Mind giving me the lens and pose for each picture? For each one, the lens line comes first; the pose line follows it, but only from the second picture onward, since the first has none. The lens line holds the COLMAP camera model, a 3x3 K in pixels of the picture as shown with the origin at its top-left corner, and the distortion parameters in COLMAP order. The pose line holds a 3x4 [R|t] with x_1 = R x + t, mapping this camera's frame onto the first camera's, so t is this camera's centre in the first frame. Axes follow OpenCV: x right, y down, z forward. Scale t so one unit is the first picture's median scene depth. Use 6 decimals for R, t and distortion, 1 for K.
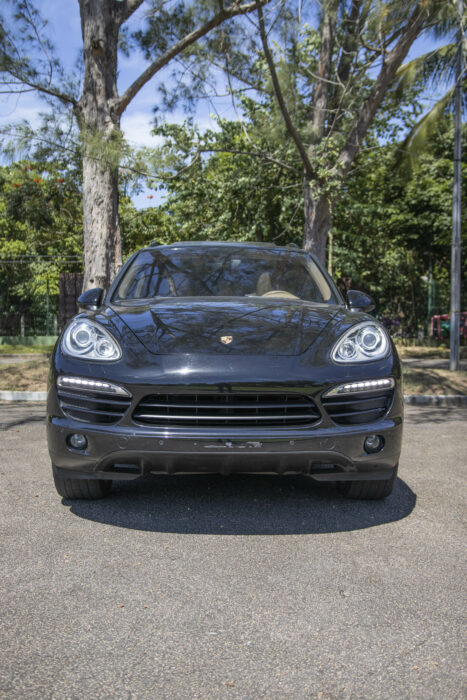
lens RADIAL K [[706.8, 0, 233.6], [0, 706.8, 347.7], [0, 0, 1]] dist [0.004950, 0.000000]
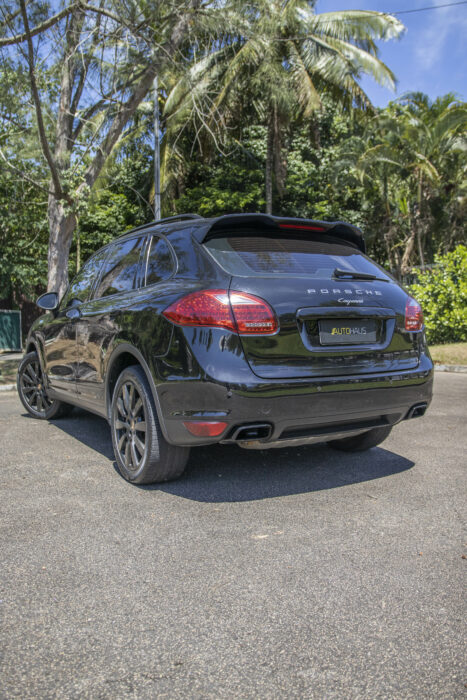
lens RADIAL K [[583.8, 0, 233.8], [0, 583.8, 352.0], [0, 0, 1]] dist [-0.082070, 0.006351]
pose [[0.848672, -0.046092, 0.526907, -0.705919], [0.038222, 0.998936, 0.025820, 0.010308], [-0.527536, -0.001773, 0.849531, 0.149478]]
